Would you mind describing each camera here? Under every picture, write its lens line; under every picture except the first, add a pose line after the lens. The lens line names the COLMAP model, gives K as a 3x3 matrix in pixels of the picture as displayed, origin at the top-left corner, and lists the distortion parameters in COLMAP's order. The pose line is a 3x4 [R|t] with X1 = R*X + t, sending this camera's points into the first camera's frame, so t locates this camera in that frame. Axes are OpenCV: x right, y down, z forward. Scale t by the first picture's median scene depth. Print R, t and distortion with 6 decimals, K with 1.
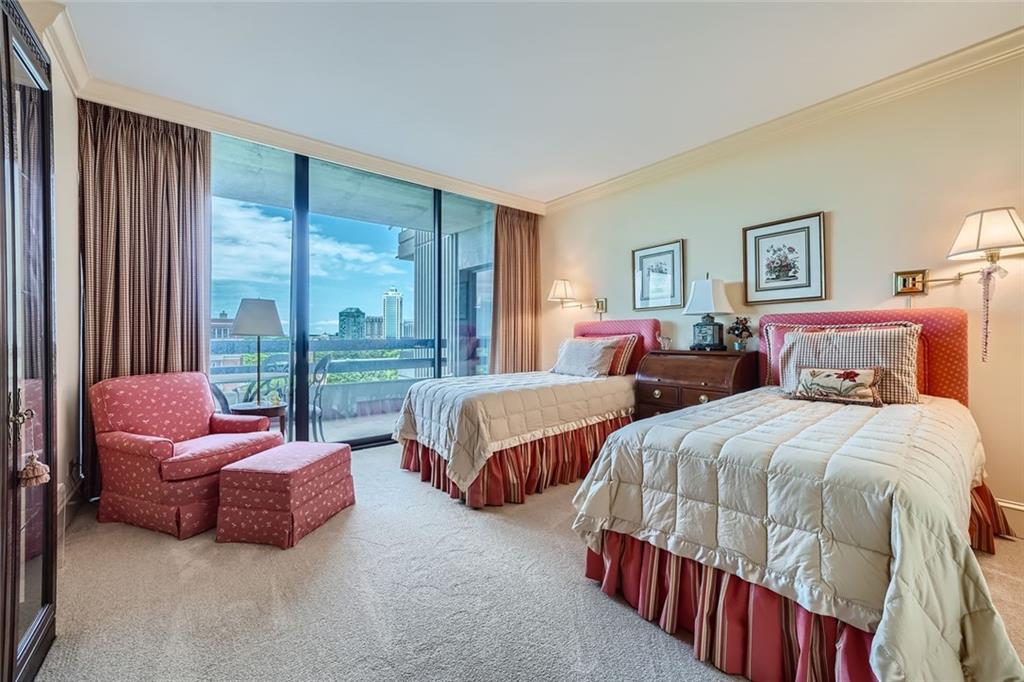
lens RADIAL K [[408.6, 0, 507.5], [0, 408.6, 336.8], [0, 0, 1]] dist [0.001854, 0.000623]
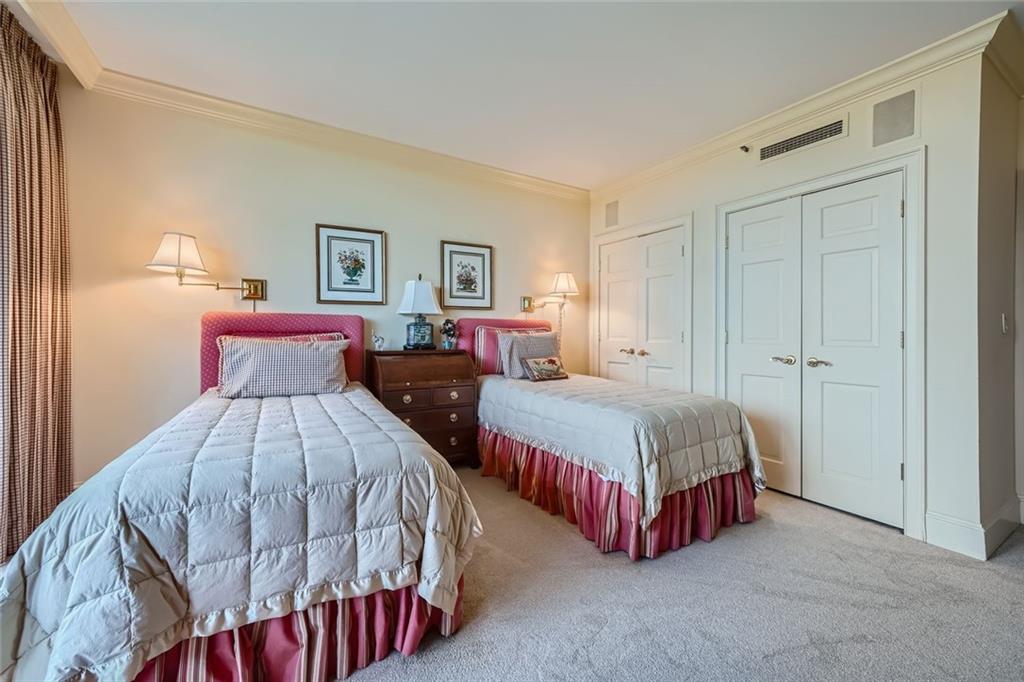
lens RADIAL K [[408.6, 0, 507.5], [0, 408.6, 336.8], [0, 0, 1]] dist [0.001854, 0.000623]
pose [[0.124859, -0.003287, 0.992169, -0.527419], [-0.004138, 0.999984, 0.003833, -0.004605], [-0.992166, -0.004584, 0.124843, 0.690860]]
